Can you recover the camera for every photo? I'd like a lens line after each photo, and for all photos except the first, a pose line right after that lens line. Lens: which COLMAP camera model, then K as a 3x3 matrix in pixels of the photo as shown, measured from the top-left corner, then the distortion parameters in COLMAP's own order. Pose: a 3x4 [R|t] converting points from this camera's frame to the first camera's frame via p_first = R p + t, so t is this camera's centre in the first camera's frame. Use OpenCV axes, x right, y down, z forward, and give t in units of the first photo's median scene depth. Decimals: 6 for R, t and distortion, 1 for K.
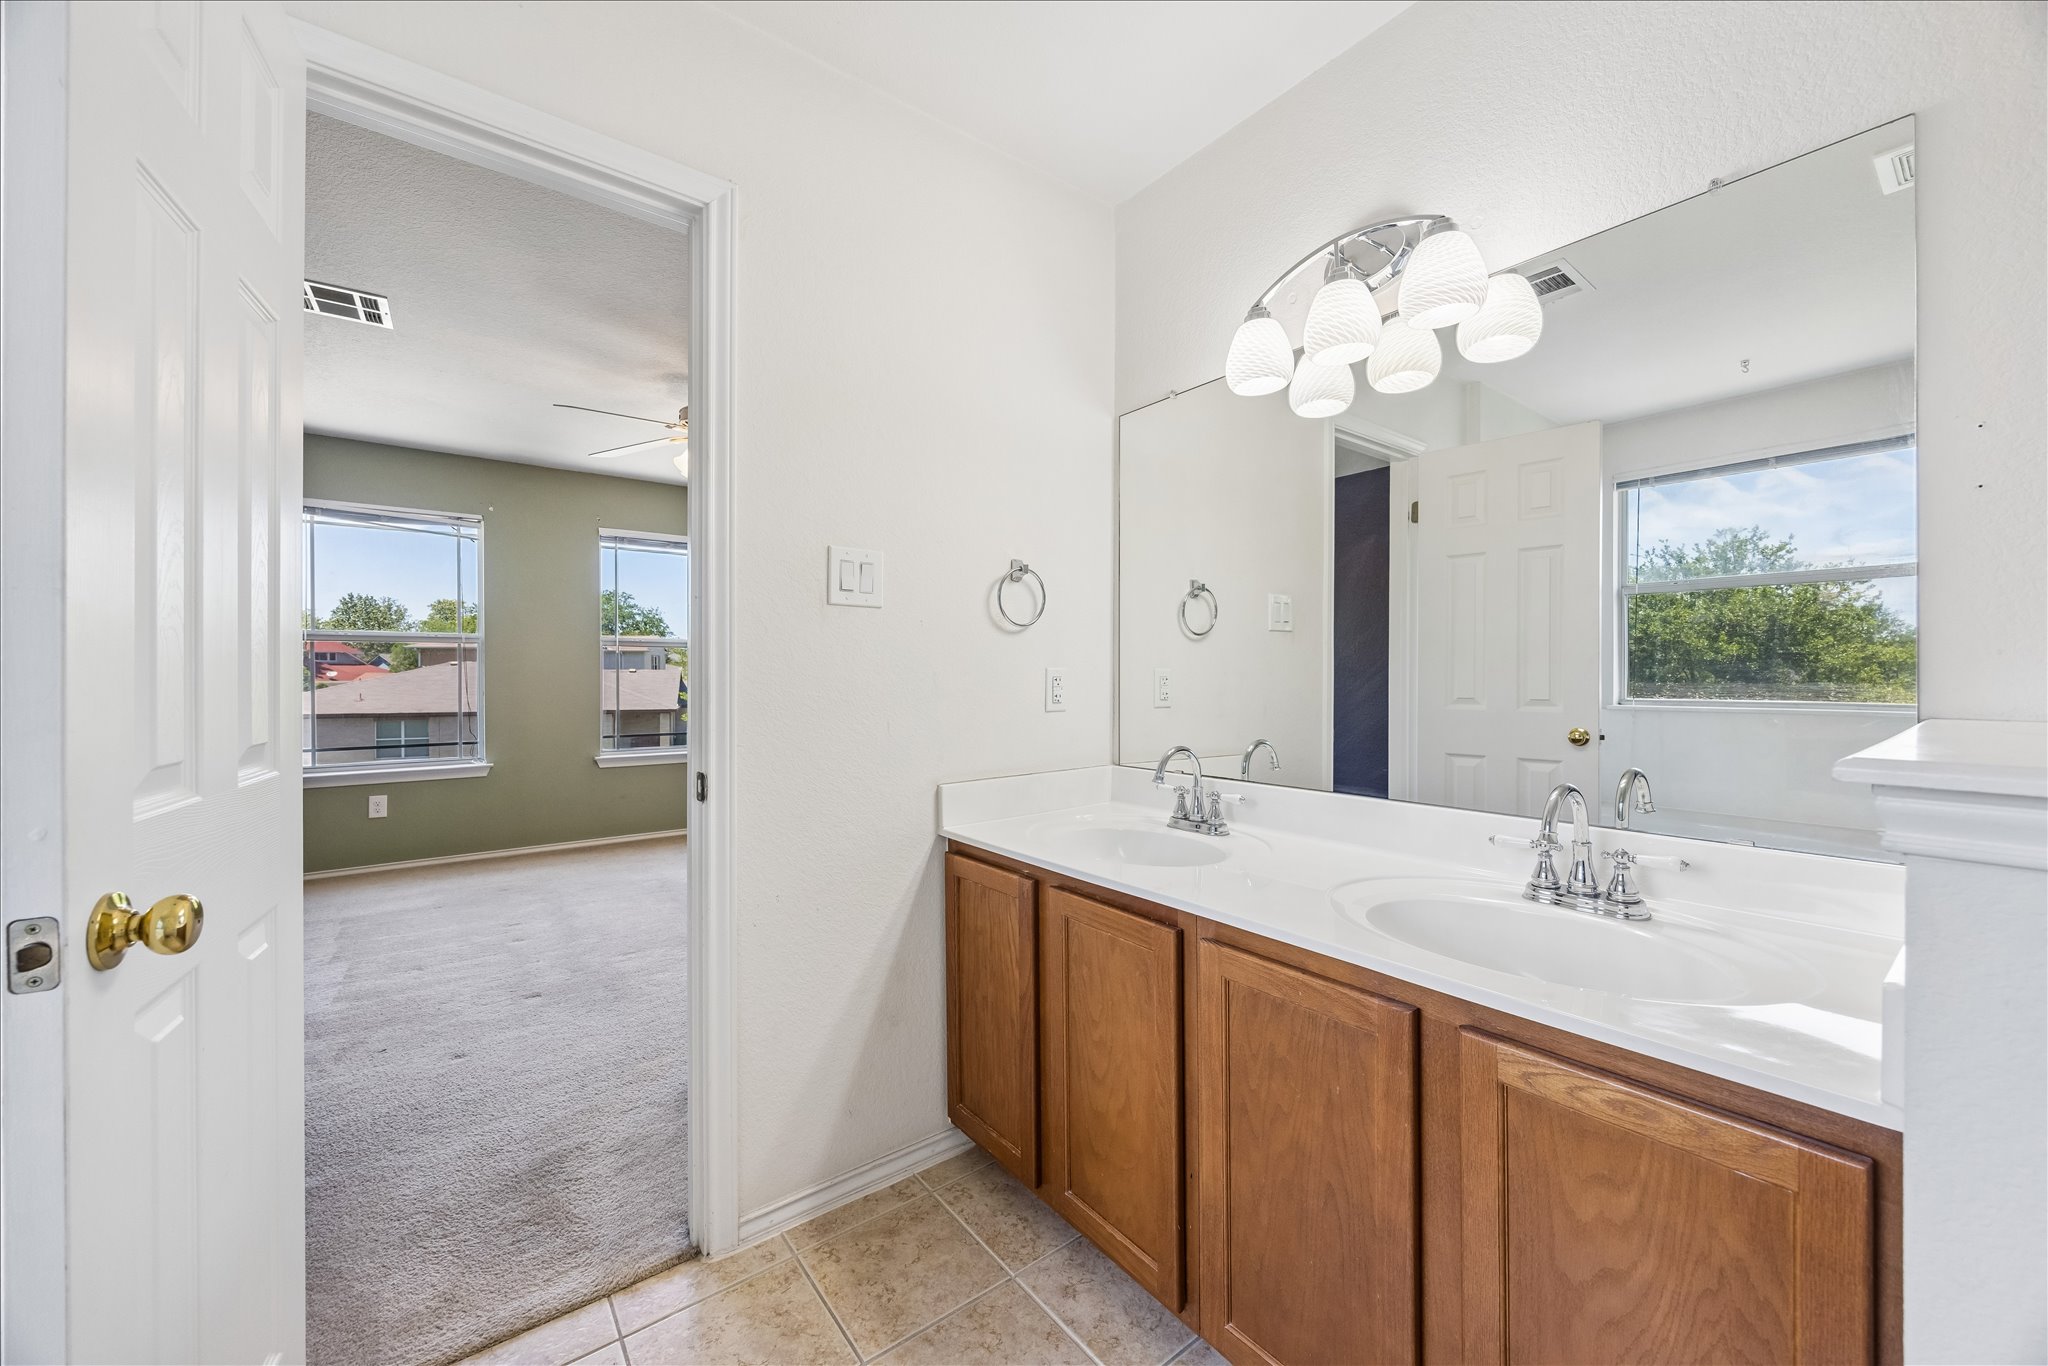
lens RADIAL K [[777.8, 0, 1022.4], [0, 777.8, 673.5], [0, 0, 1]] dist [-0.004729, 0.000353]
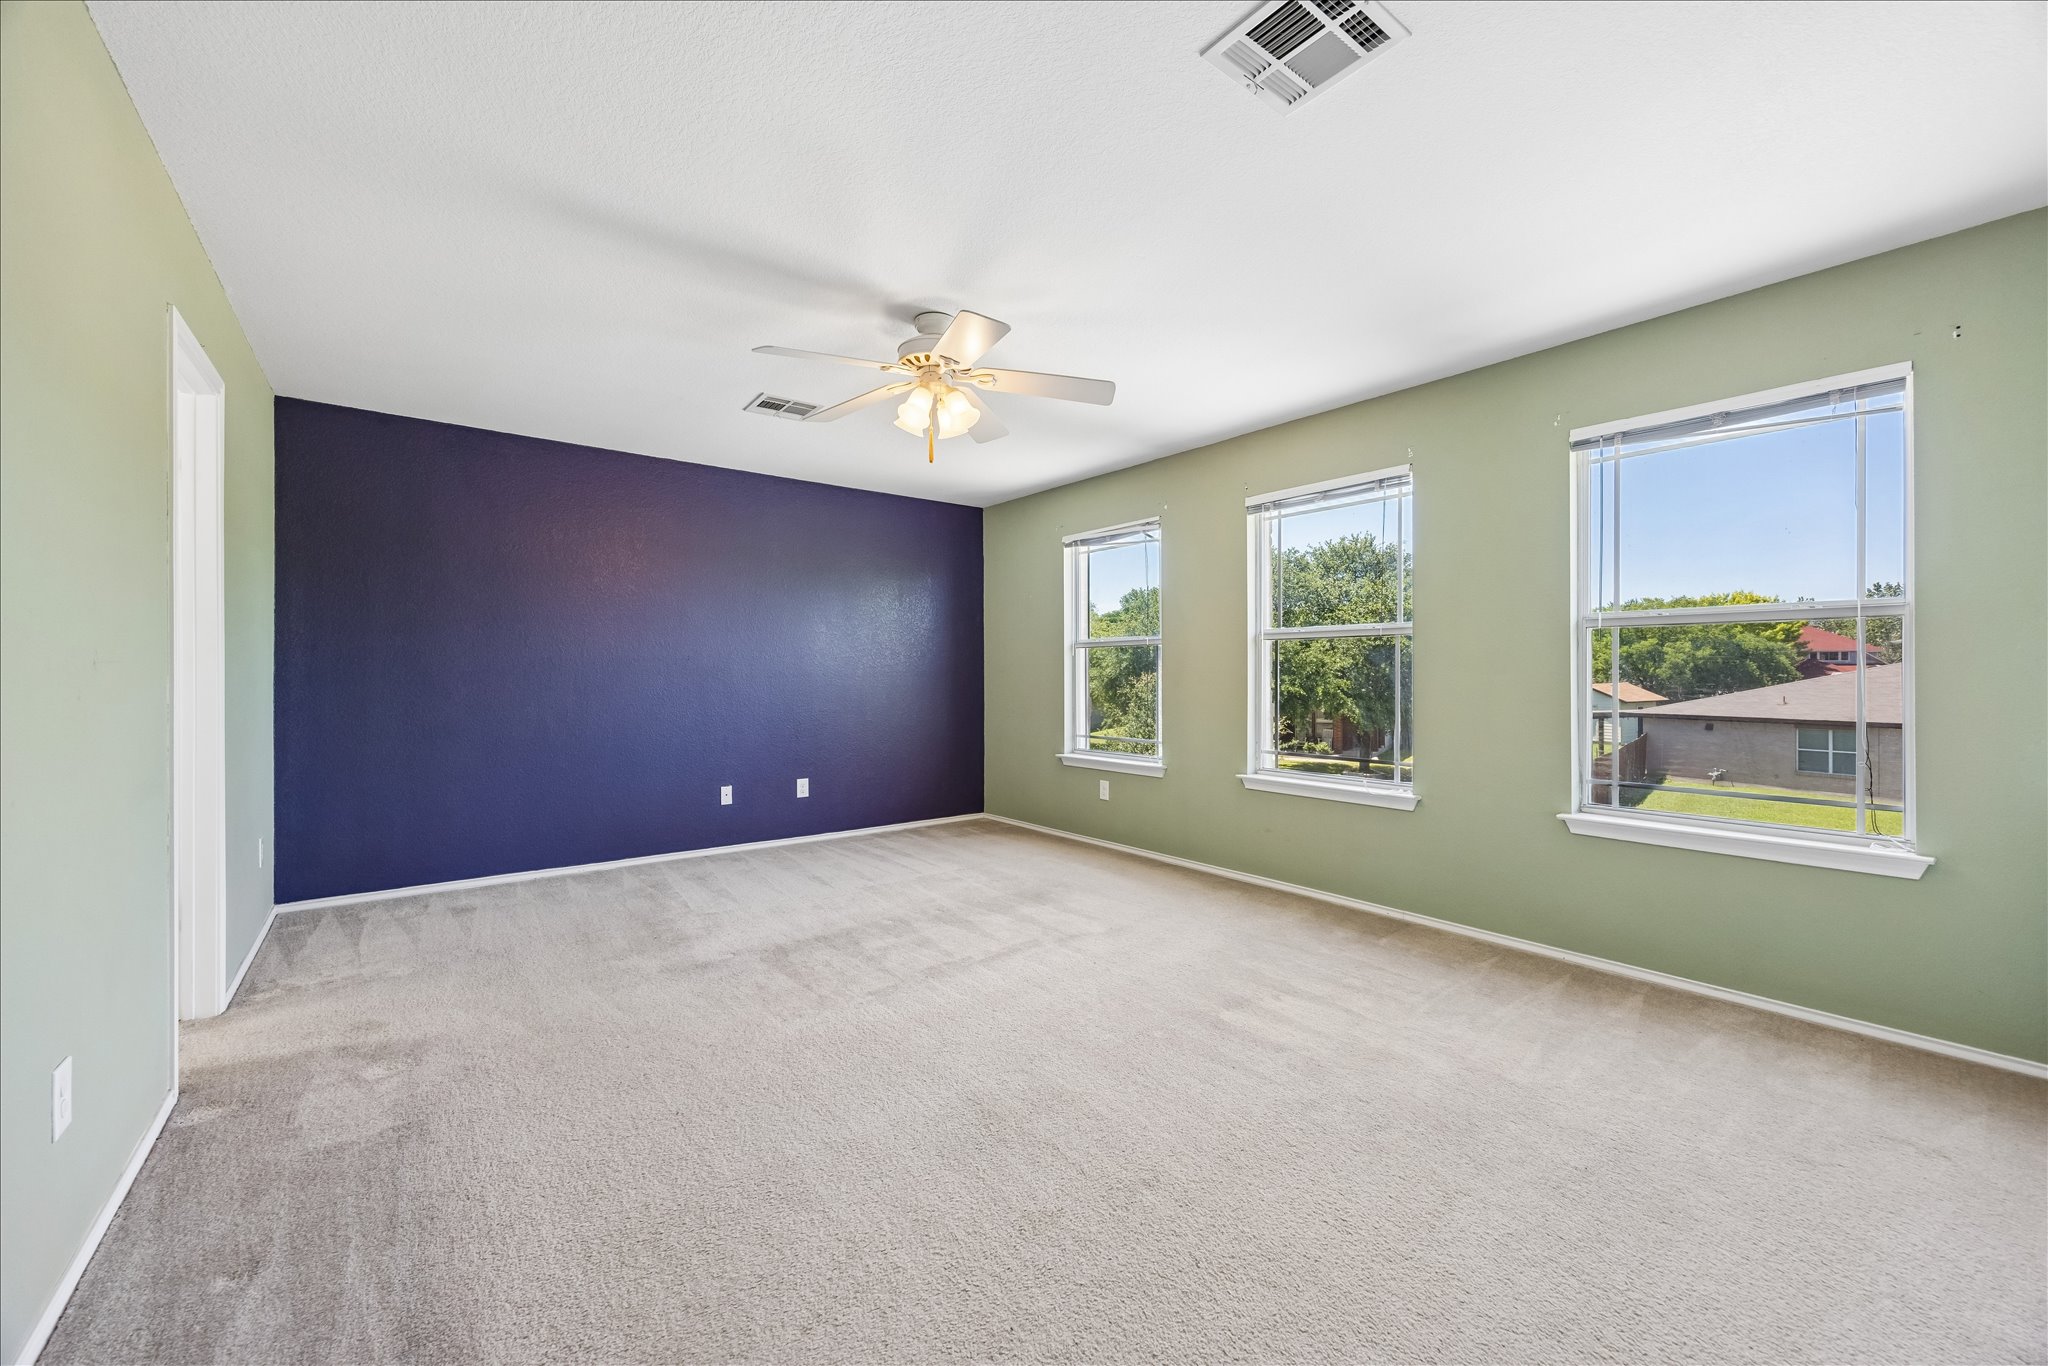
lens RADIAL K [[777.8, 0, 1026.0], [0, 777.8, 677.5], [0, 0, 1]] dist [-0.004729, 0.000353]
pose [[0.016455, 0.004676, -0.999854, 0.050635], [-0.000661, 0.999989, 0.004665, -0.000155], [0.999864, 0.000585, 0.016458, 0.135757]]
